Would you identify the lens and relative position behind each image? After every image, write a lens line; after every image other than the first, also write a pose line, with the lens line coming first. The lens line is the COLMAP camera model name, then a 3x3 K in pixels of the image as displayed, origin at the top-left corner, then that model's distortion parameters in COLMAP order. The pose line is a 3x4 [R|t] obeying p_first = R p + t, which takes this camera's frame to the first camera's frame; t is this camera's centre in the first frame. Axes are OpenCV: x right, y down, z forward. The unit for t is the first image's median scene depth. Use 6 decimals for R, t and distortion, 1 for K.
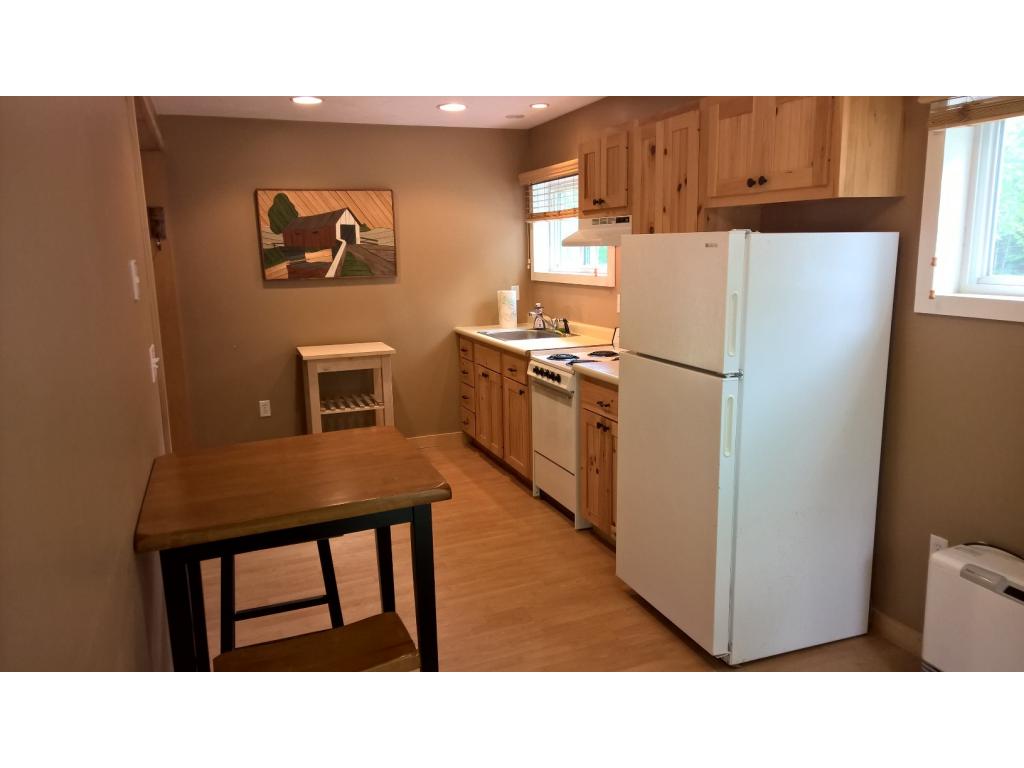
lens RADIAL K [[728.6, 0, 513.2], [0, 728.6, 391.4], [0, 0, 1]] dist [0.006852, -0.000806]
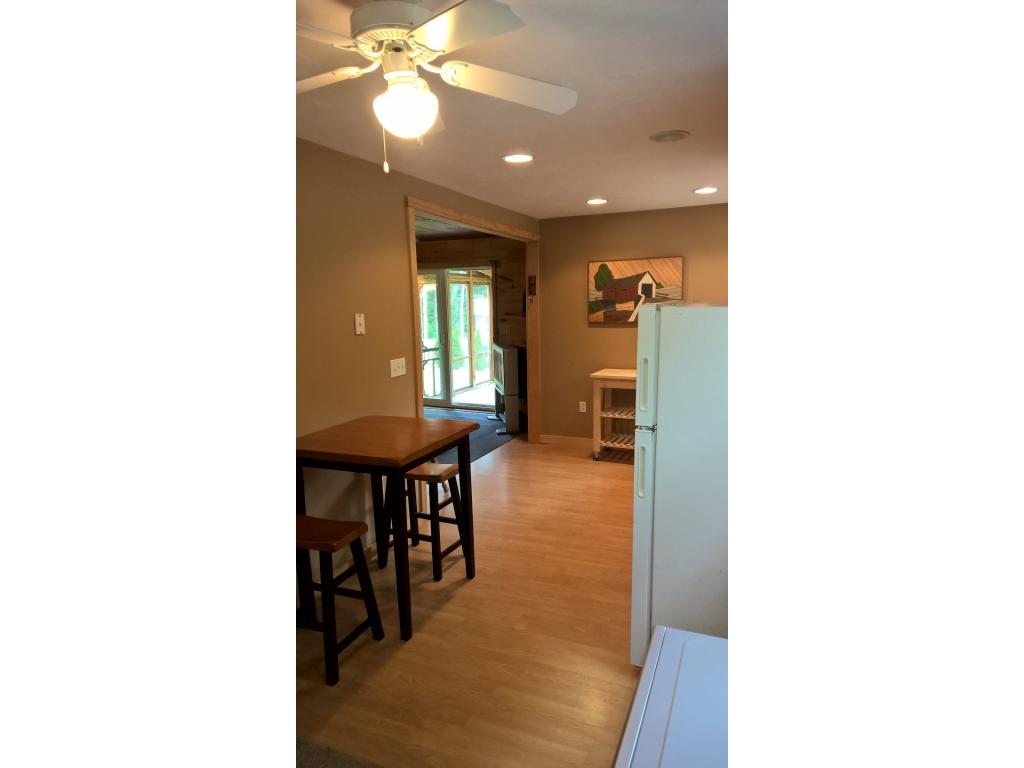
lens RADIAL K [[544.2, 0, 514.4], [0, 544.2, 388.1], [0, 0, 1]] dist [0.029024, 0.000056]
pose [[0.699158, 0.121607, -0.704549, 0.357973], [-0.131850, 0.990458, 0.040114, -0.043468], [0.702704, 0.064849, 0.708521, 0.111798]]
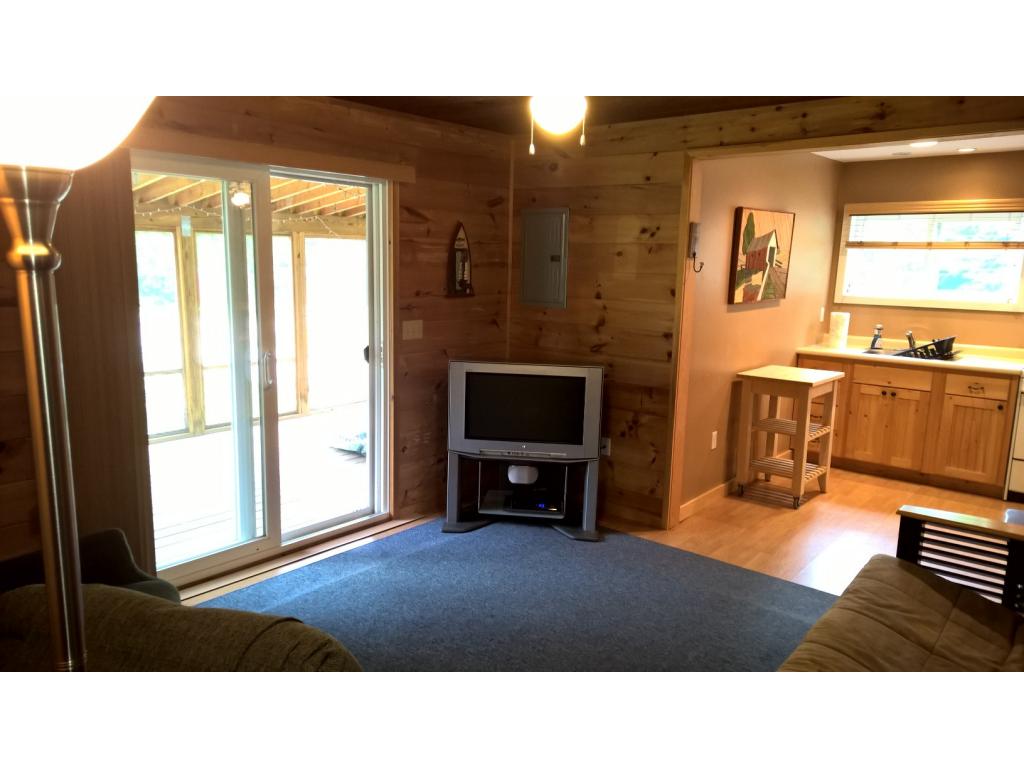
lens RADIAL K [[762.3, 0, 515.5], [0, 762.3, 391.9], [0, 0, 1]] dist [0.045244, -0.021640]
pose [[0.881133, -0.048361, 0.470390, -1.062503], [0.056066, 0.998424, -0.002373, -0.052480], [-0.469534, 0.028464, 0.882456, 0.263534]]
